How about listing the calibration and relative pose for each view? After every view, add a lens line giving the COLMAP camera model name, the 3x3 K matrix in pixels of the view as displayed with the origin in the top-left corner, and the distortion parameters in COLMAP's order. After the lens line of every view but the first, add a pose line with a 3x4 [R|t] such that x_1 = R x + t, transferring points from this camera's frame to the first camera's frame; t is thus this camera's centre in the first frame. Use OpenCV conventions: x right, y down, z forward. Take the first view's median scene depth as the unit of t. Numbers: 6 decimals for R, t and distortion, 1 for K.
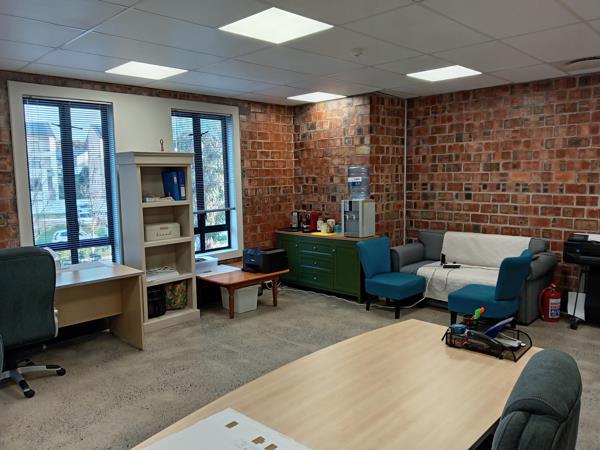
lens RADIAL K [[472.2, 0, 300.0], [0, 472.2, 225.0], [0, 0, 1]] dist [0.056604, -0.092566]
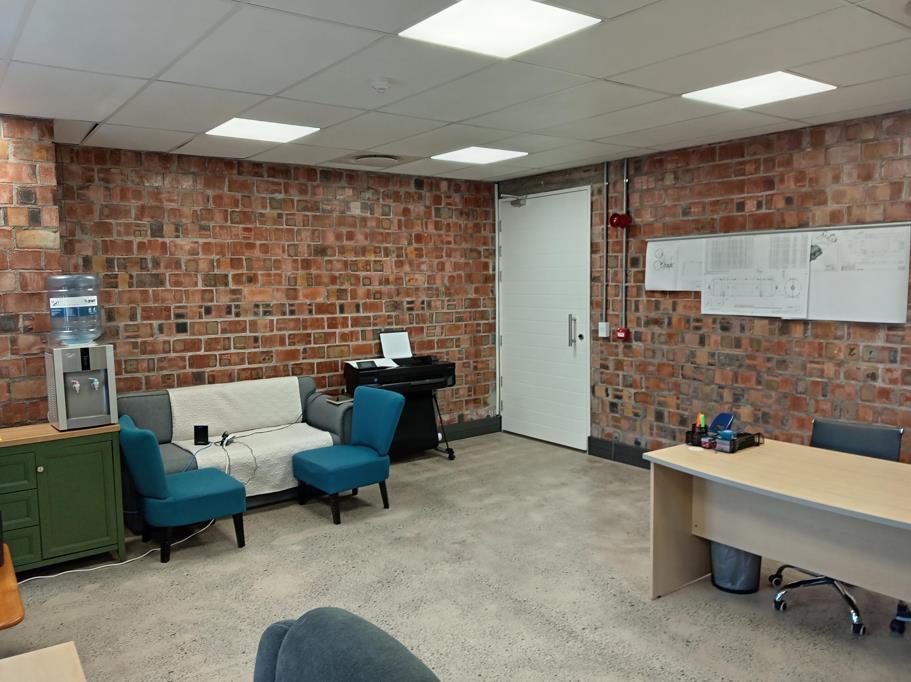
lens RADIAL K [[717.0, 0, 455.5], [0, 717.0, 341.0], [0, 0, 1]] dist [0.056604, -0.092566]
pose [[0.153643, -0.069409, 0.985686, -0.540361], [0.116840, 0.991808, 0.051628, -0.053772], [-0.981194, 0.107235, 0.160494, 0.547345]]
